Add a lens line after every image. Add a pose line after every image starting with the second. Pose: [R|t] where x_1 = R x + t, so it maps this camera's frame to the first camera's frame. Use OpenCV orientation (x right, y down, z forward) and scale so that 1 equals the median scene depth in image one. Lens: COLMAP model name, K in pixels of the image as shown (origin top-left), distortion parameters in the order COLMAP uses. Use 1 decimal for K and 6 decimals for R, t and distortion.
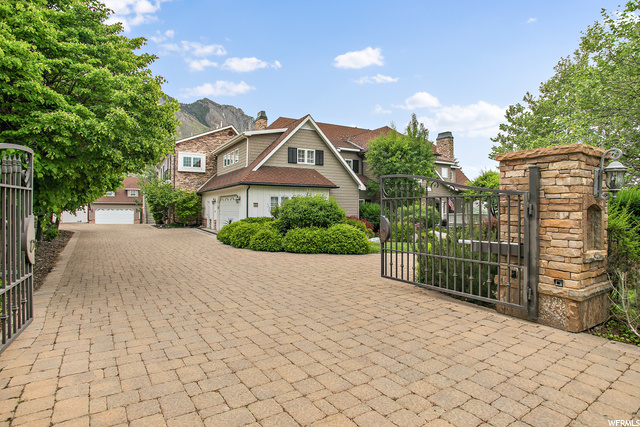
lens RADIAL K [[341.5, 0, 320.0], [0, 341.5, 213.5], [0, 0, 1]] dist [-0.085627, 0.044580]
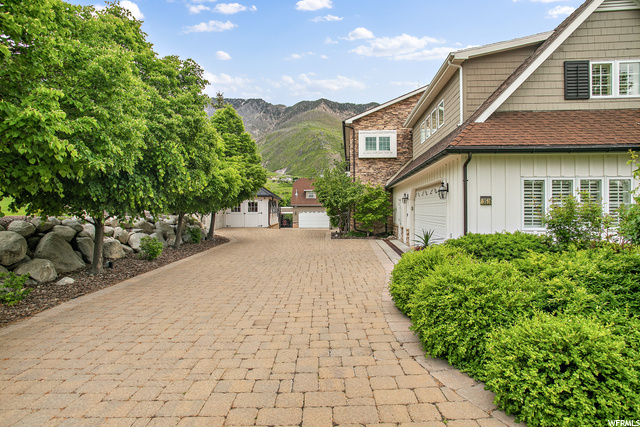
lens RADIAL K [[341.5, 0, 320.0], [0, 341.5, 213.5], [0, 0, 1]] dist [-0.085627, 0.044580]
pose [[0.823292, -0.002996, -0.567610, -0.085267], [0.000408, 0.999989, -0.004688, -0.005444], [0.567618, 0.003628, 0.823284, 0.377393]]
